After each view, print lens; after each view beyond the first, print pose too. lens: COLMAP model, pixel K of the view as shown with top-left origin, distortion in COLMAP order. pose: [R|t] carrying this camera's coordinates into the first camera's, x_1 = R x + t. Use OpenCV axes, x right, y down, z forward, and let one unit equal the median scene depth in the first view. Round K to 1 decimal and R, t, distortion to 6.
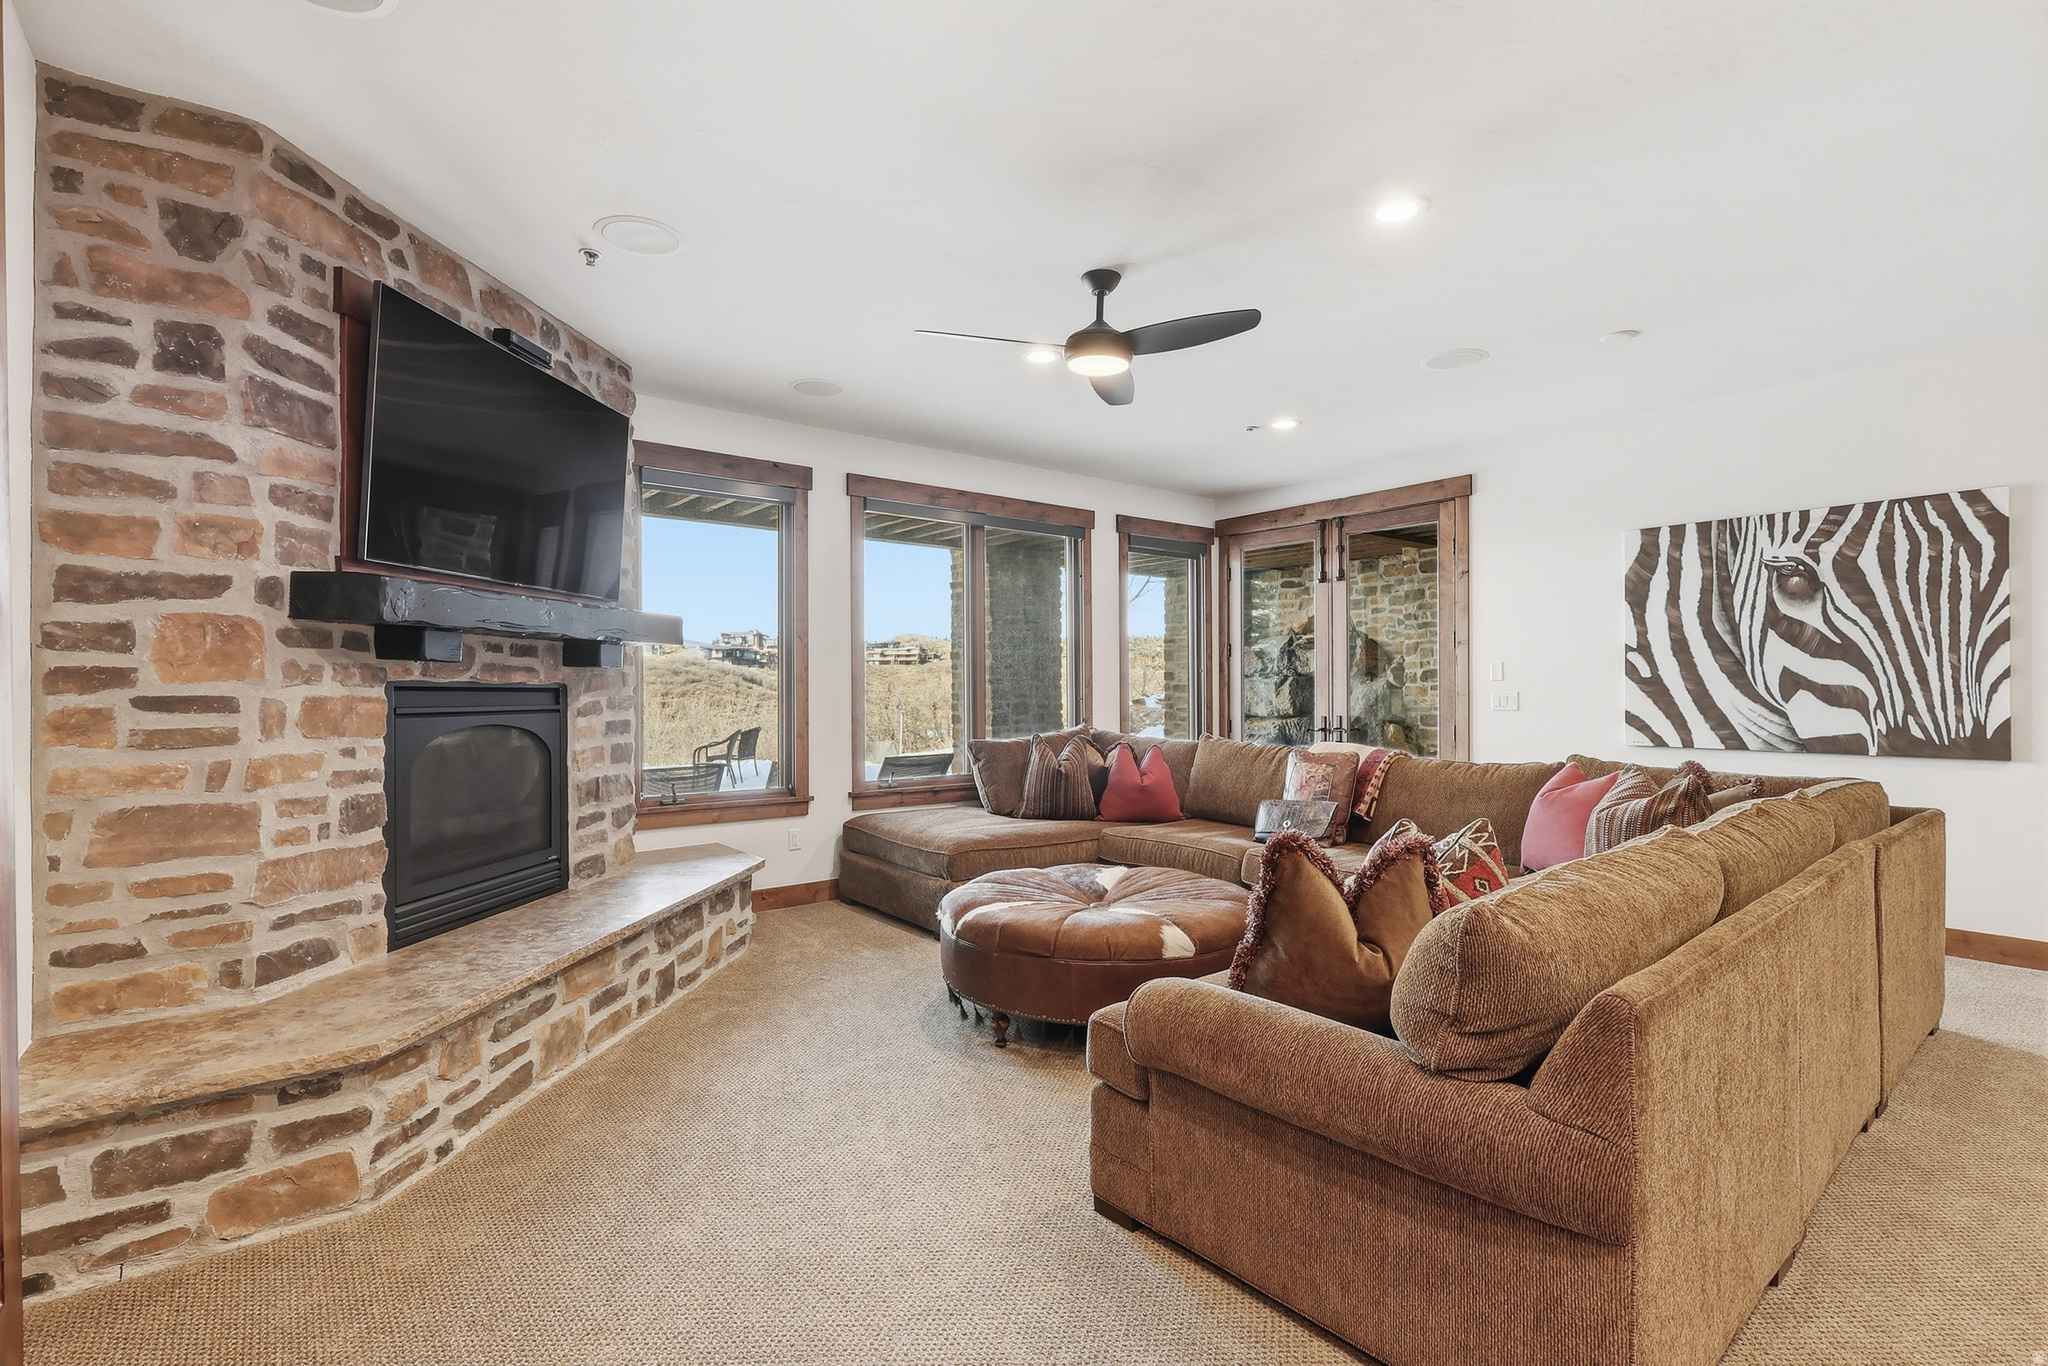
lens RADIAL K [[957.9, 0, 1018.9], [0, 957.9, 680.0], [0, 0, 1]] dist [0.002159, 0.000136]
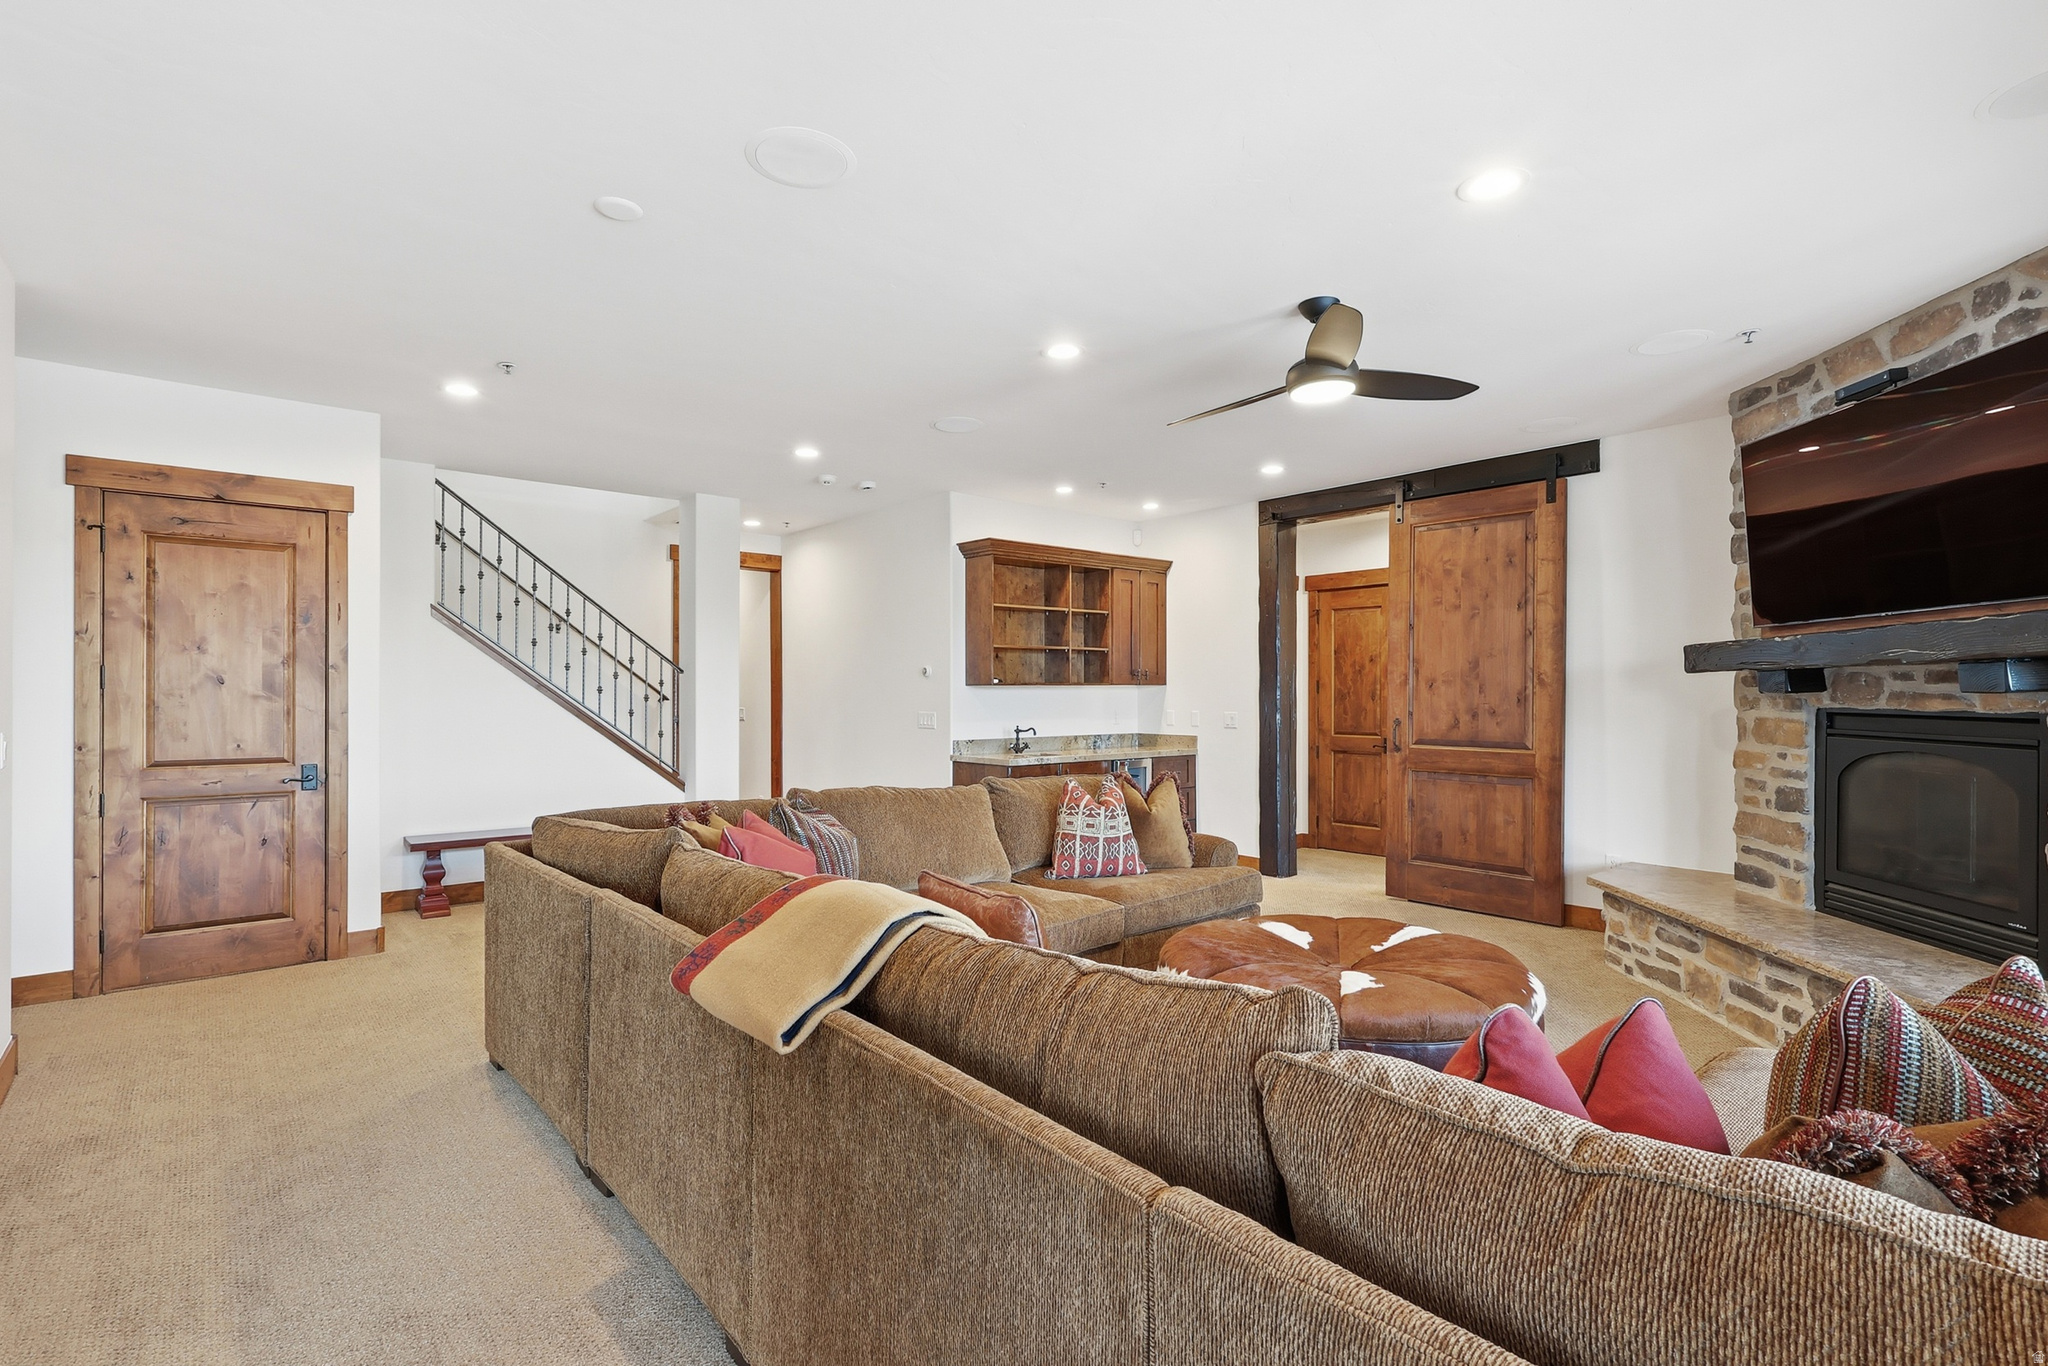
lens RADIAL K [[957.9, 0, 1027.4], [0, 957.9, 693.1], [0, 0, 1]] dist [0.002159, 0.000136]
pose [[-0.999015, 0.001051, -0.044355, 0.529594], [0.001496, 0.999949, -0.010009, -0.008149], [0.044343, -0.010065, -0.998966, 2.424617]]
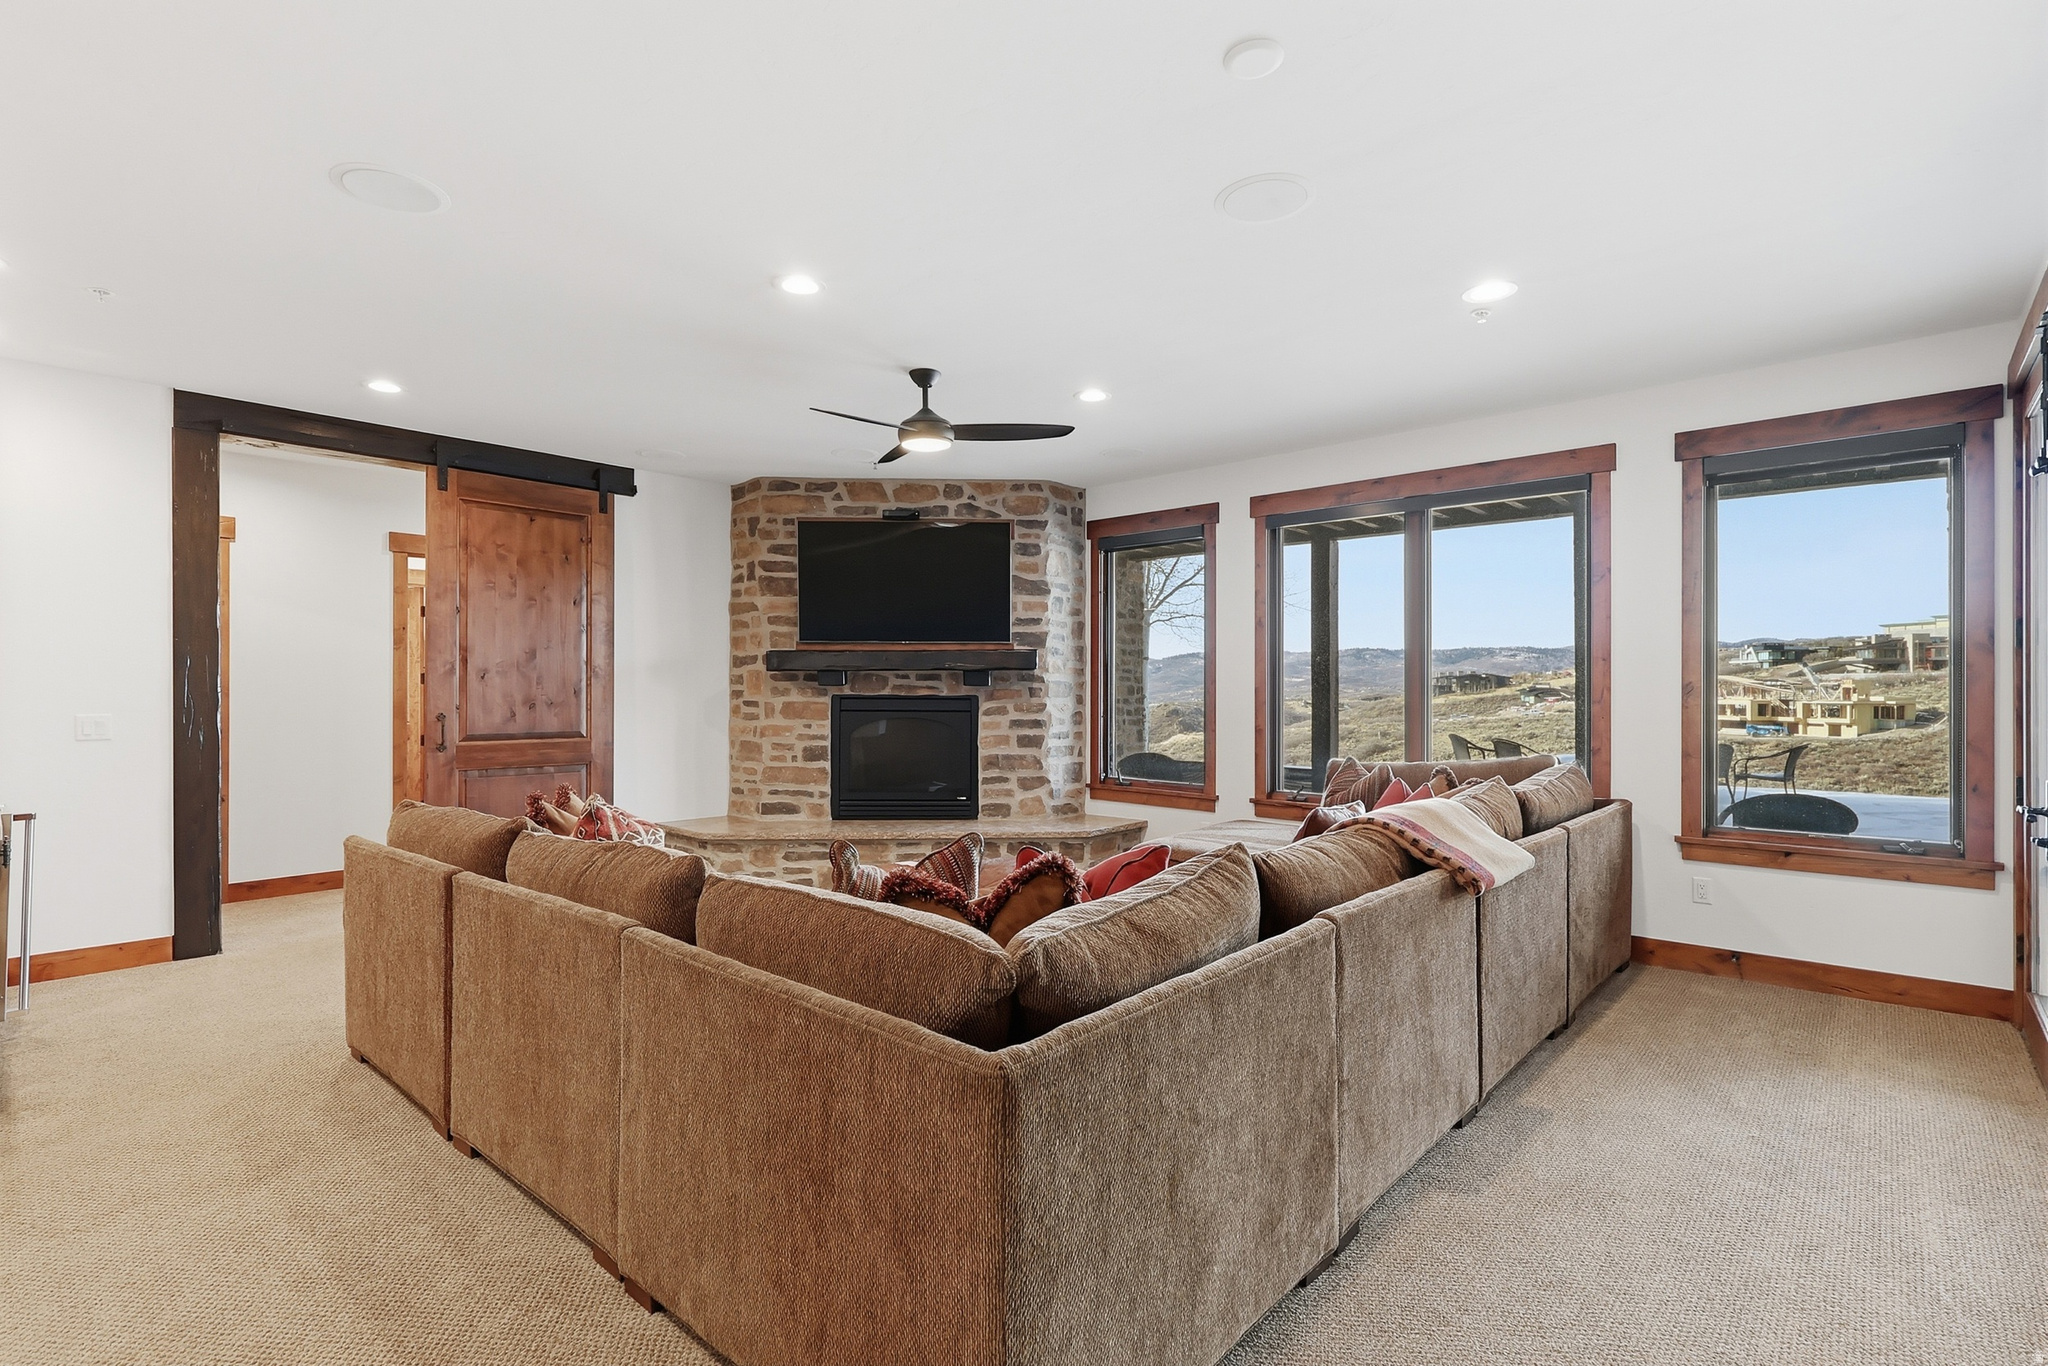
lens RADIAL K [[957.9, 0, 1027.7], [0, 957.9, 679.6], [0, 0, 1]] dist [0.002159, 0.000136]
pose [[0.162409, -0.006732, -0.986700, 1.641053], [0.006603, 0.999962, -0.005736, -0.018631], [0.986701, -0.005584, 0.162448, 1.145564]]
